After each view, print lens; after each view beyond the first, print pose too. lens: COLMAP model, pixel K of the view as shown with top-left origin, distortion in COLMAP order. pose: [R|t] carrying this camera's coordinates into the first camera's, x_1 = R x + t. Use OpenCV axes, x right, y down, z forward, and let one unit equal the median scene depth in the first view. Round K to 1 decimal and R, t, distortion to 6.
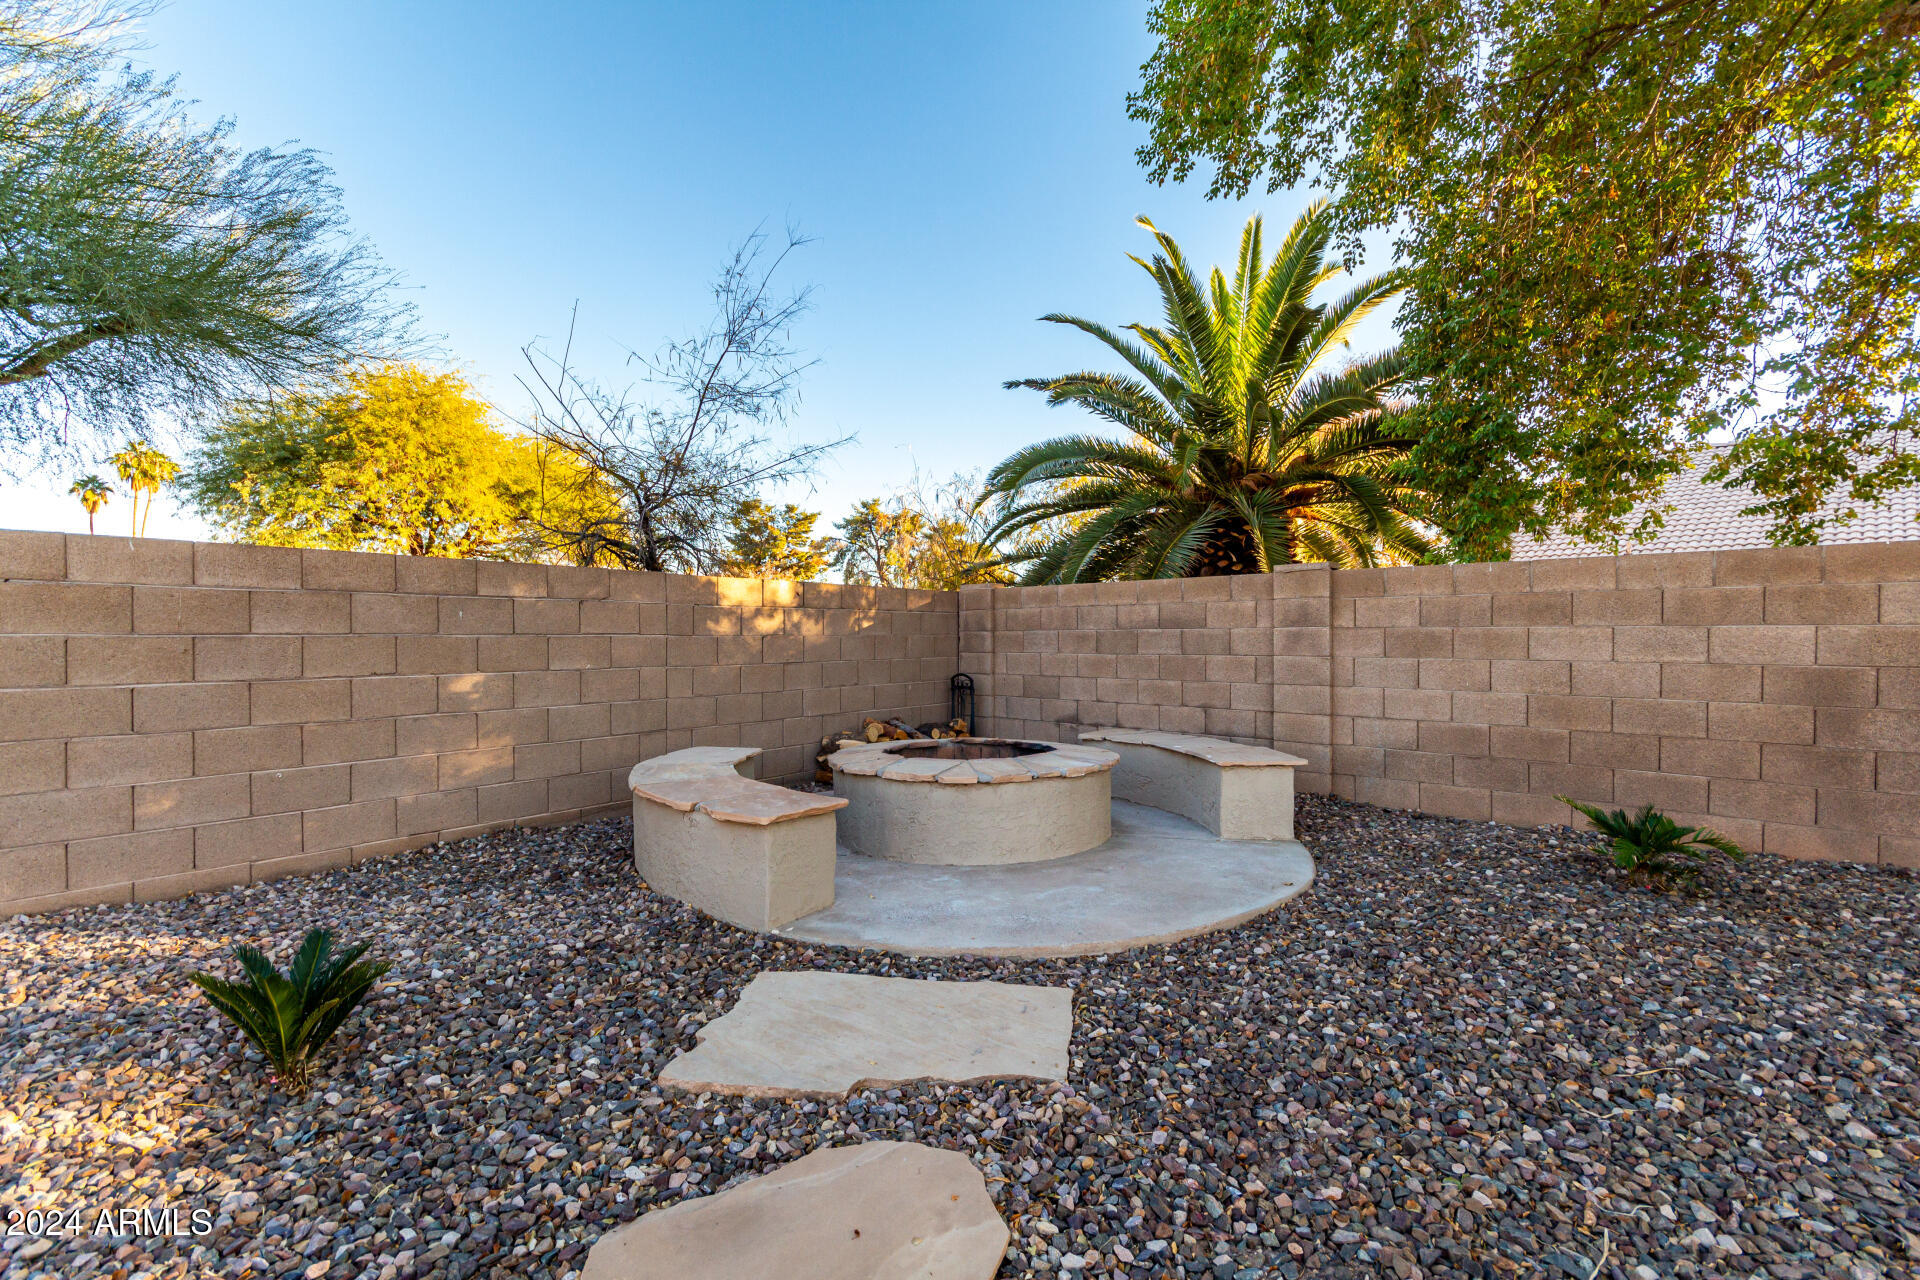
lens RADIAL K [[894.6, 0, 962.0], [0, 894.6, 637.3], [0, 0, 1]] dist [0.004464, 0.000361]
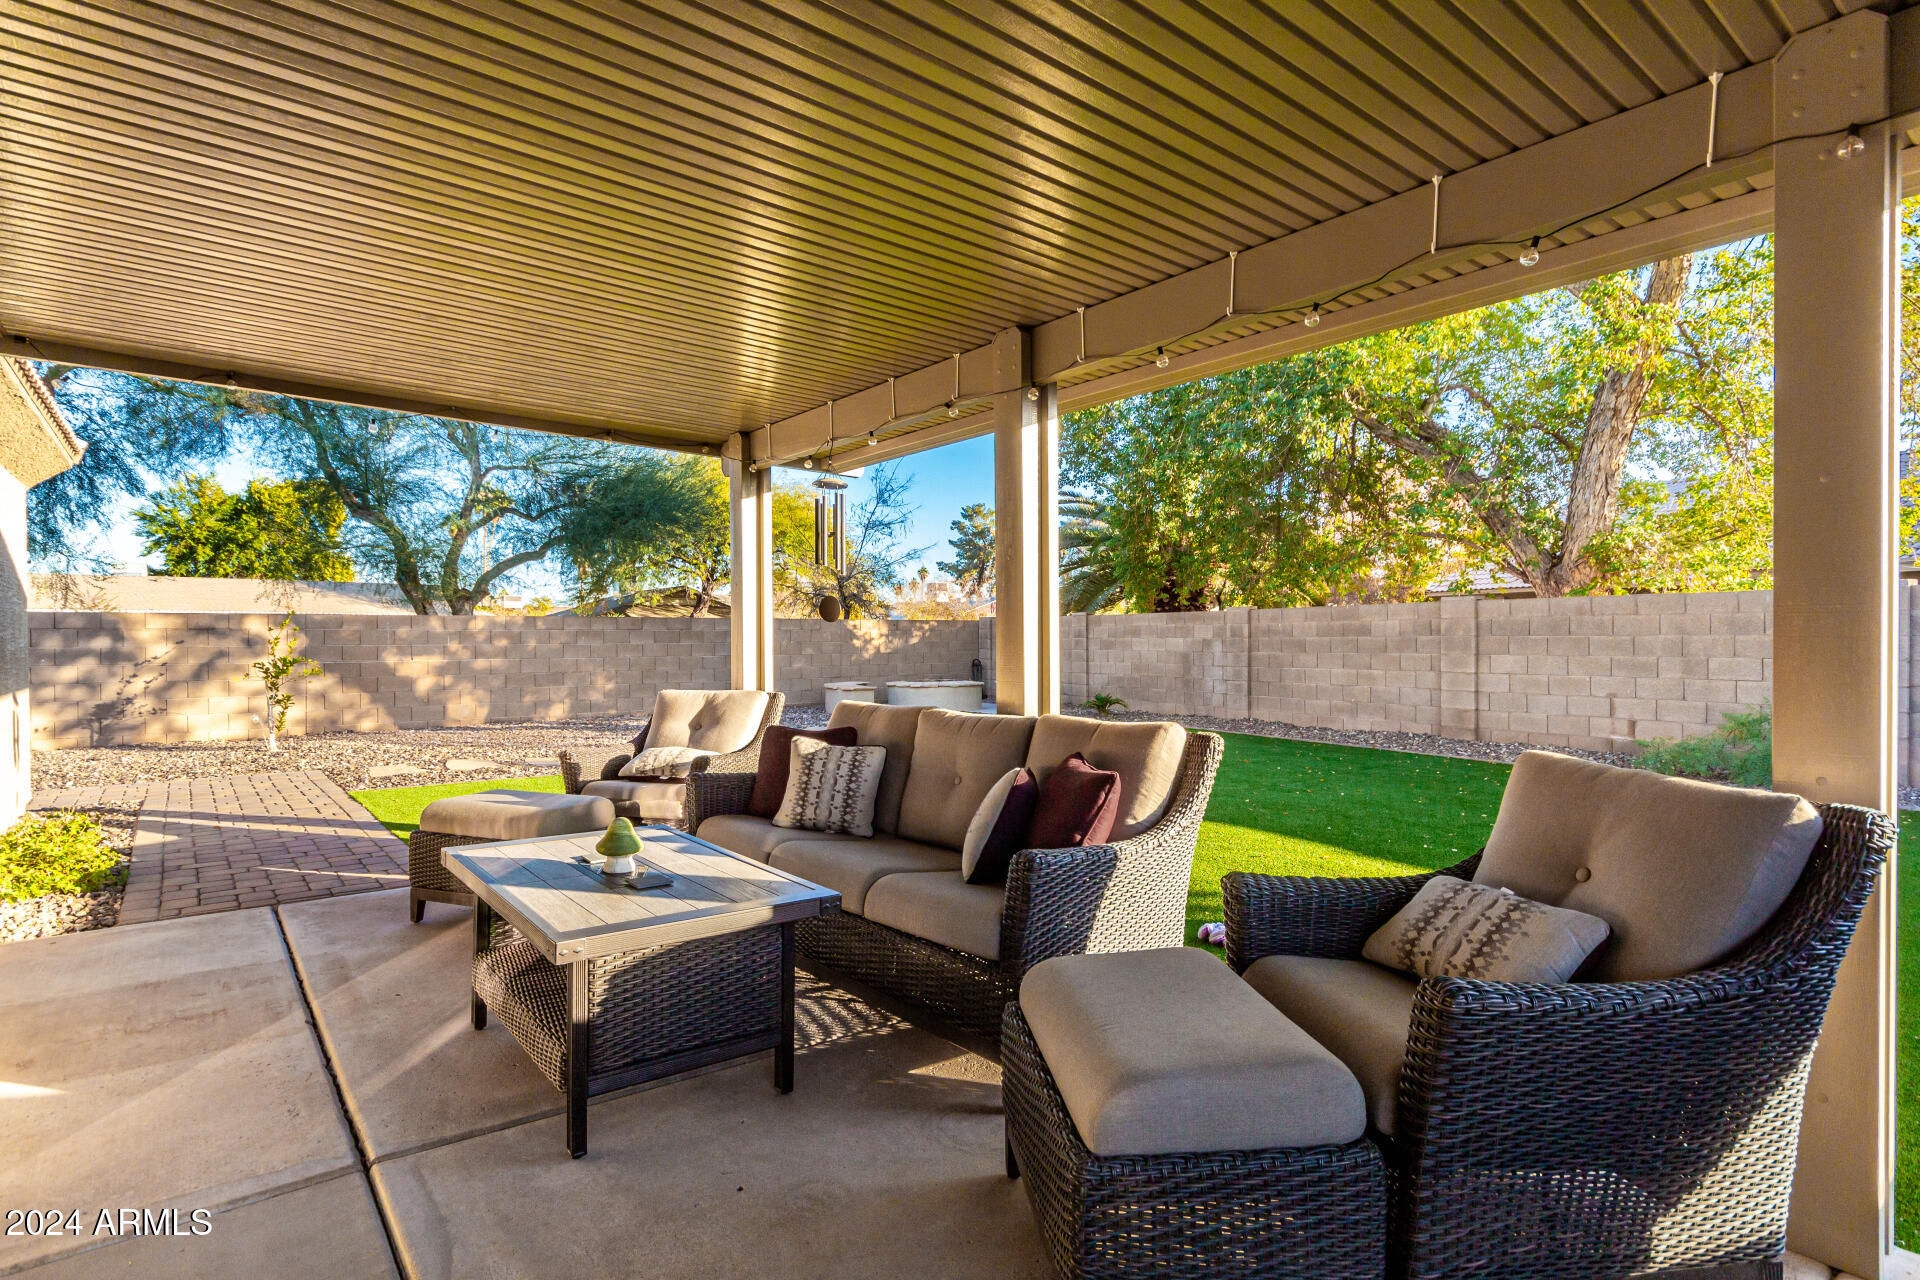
lens RADIAL K [[978.9, 0, 958.4], [0, 978.9, 645.4], [0, 0, 1]] dist [-0.002625, -0.002232]
pose [[0.967271, -0.001587, -0.253741, 0.498100], [0.002174, 0.999996, 0.002030, 0.001197], [0.253736, -0.002515, 0.967270, -1.159536]]
